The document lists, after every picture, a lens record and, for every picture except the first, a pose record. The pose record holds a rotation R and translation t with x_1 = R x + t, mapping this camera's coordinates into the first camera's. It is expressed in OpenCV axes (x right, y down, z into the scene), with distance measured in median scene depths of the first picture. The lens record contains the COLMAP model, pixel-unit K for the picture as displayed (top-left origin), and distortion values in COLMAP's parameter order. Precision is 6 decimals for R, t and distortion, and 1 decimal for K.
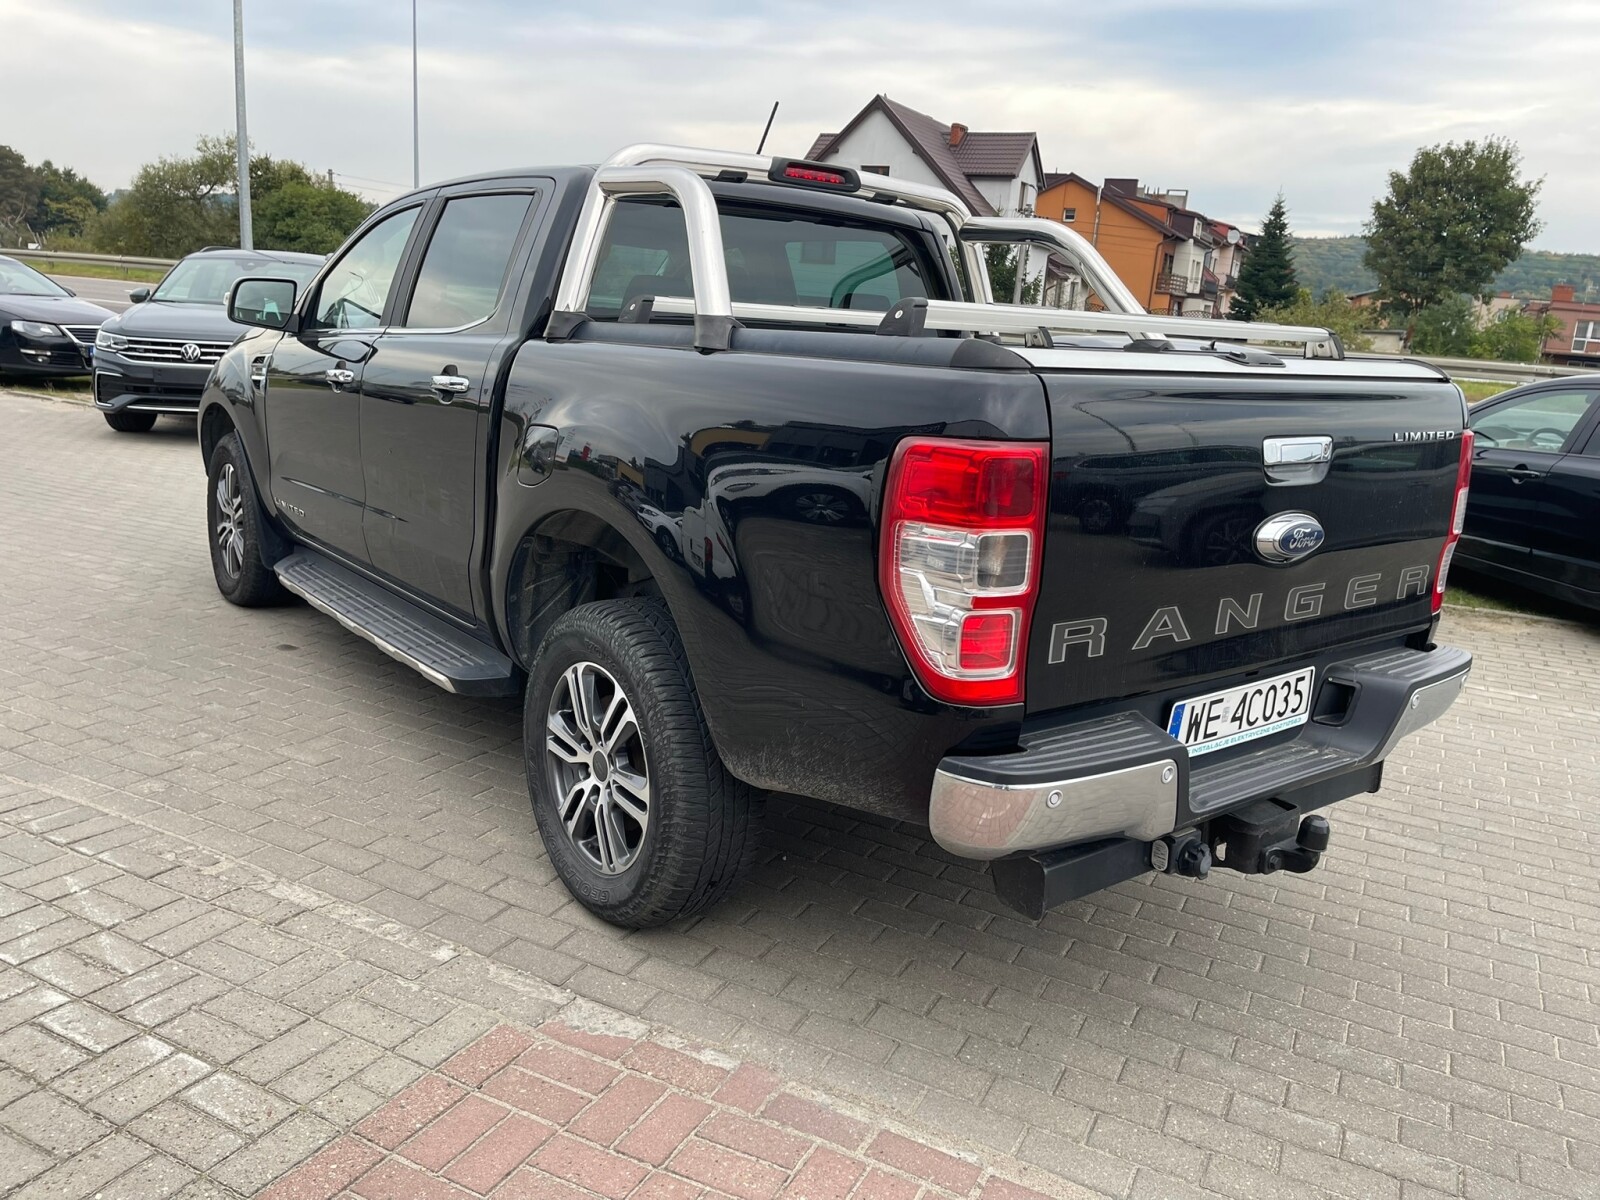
lens RADIAL K [[1207.6, 0, 810.5], [0, 1207.6, 602.1], [0, 0, 1]] dist [0.077102, -0.096952]
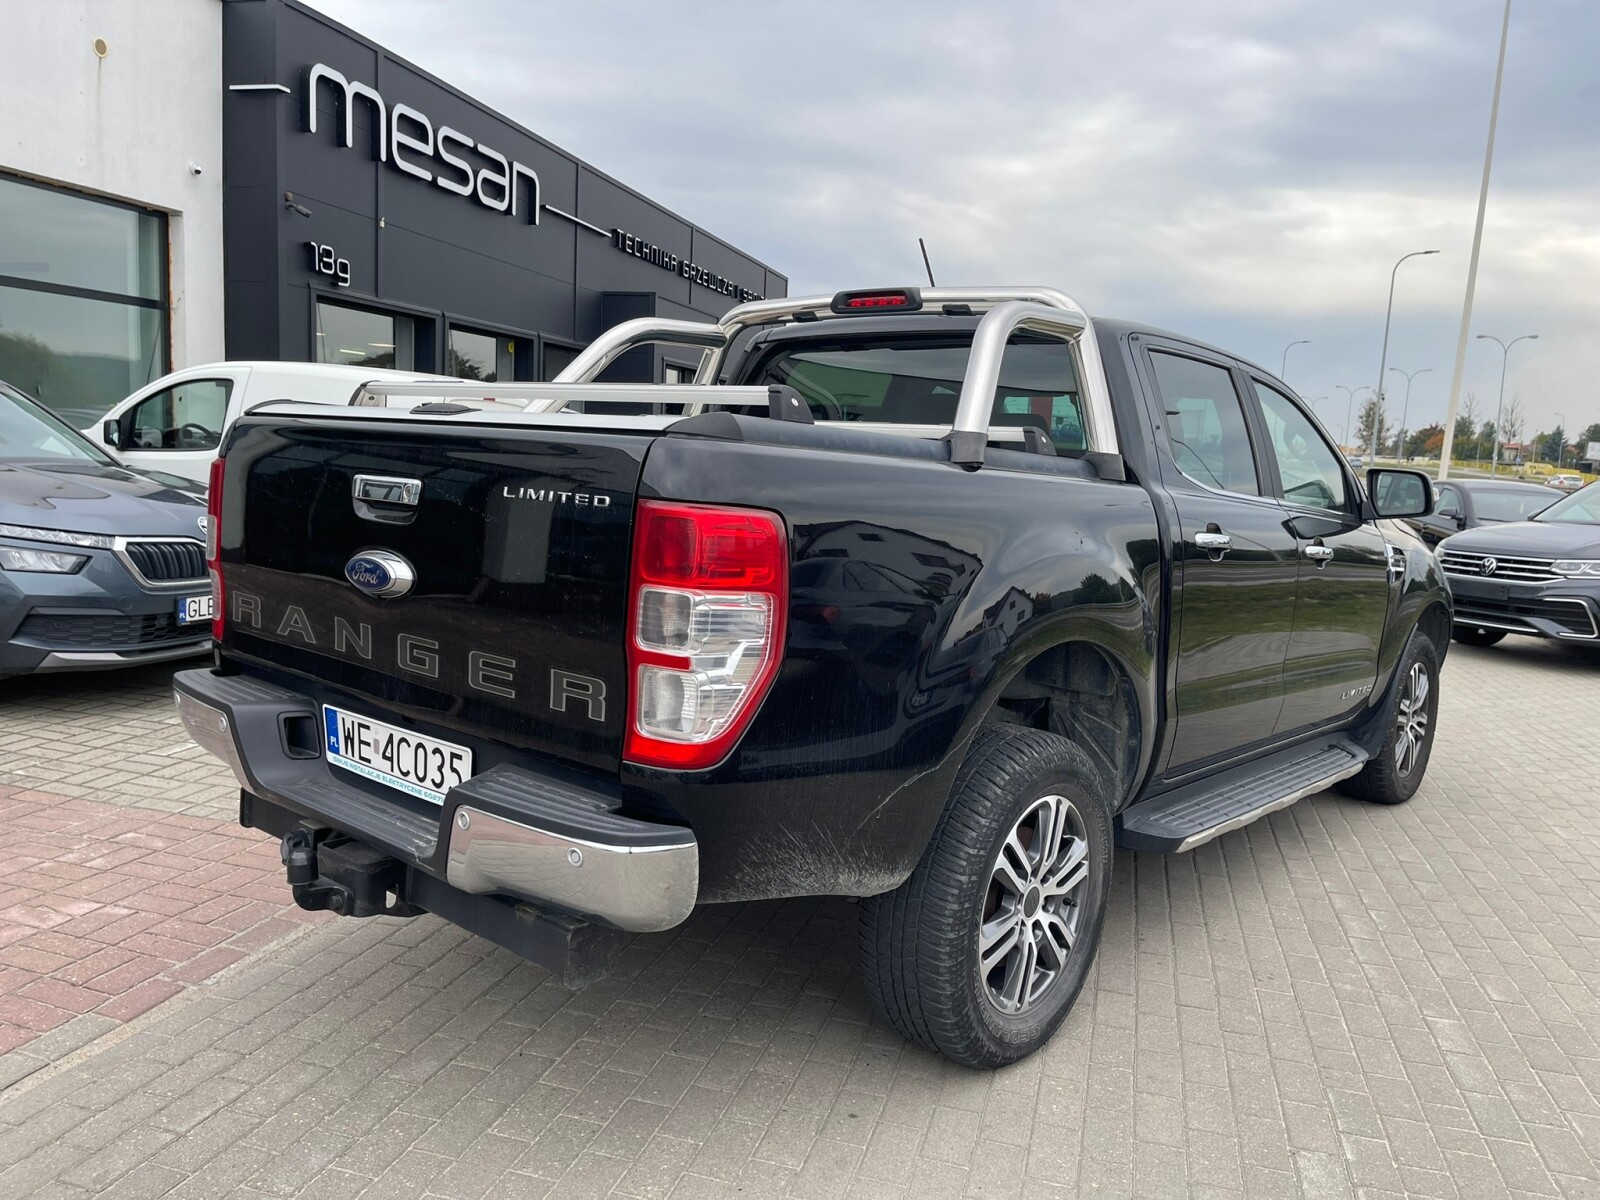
lens RADIAL K [[1207.6, 0, 789.5], [0, 1207.6, 602.4], [0, 0, 1]] dist [0.077102, -0.096952]
pose [[0.190388, 0.063669, -0.979642, 0.071844], [-0.271046, 0.962516, 0.009880, -0.006574], [0.943550, 0.263647, 0.200509, 0.055914]]
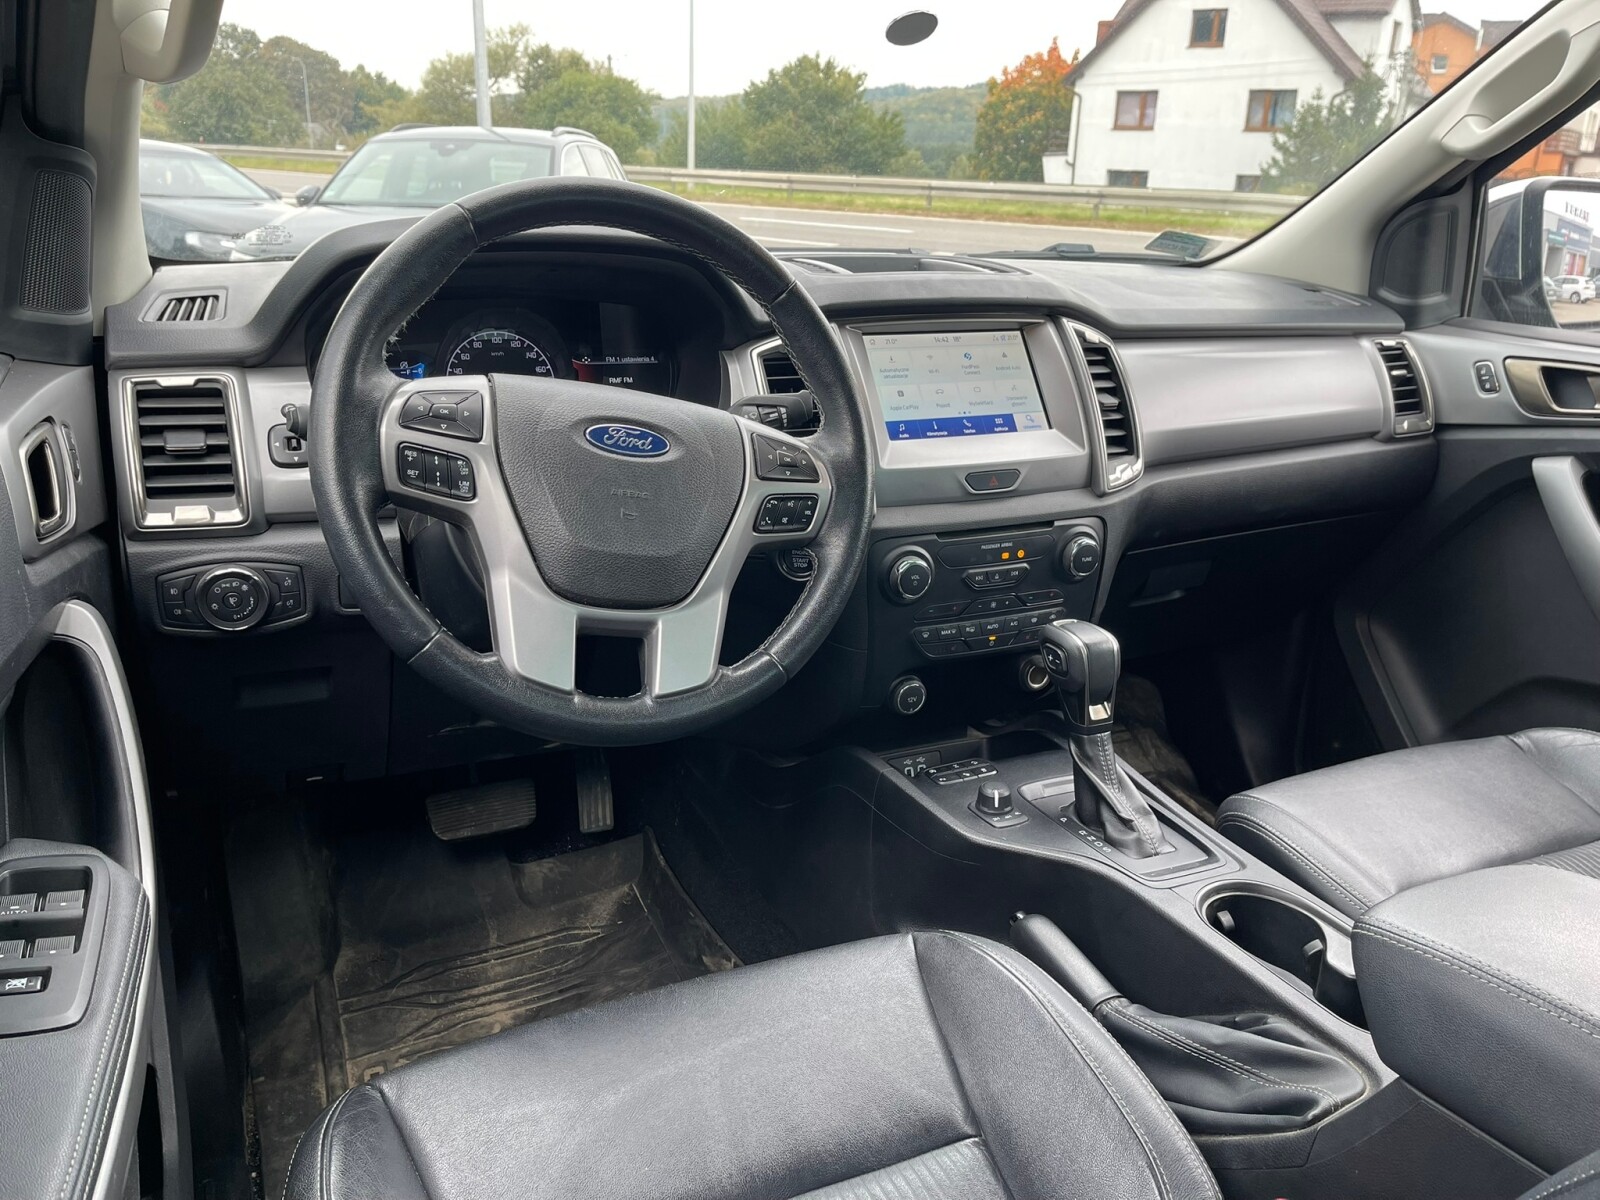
lens RADIAL K [[1207.6, 0, 802.1], [0, 1207.6, 559.9], [0, 0, 1]] dist [0.077102, -0.096952]
pose [[0.975695, 0.035968, -0.216162, -0.025548], [-0.023367, 0.997890, 0.060573, -0.021324], [0.217884, -0.054050, 0.974477, 0.085789]]
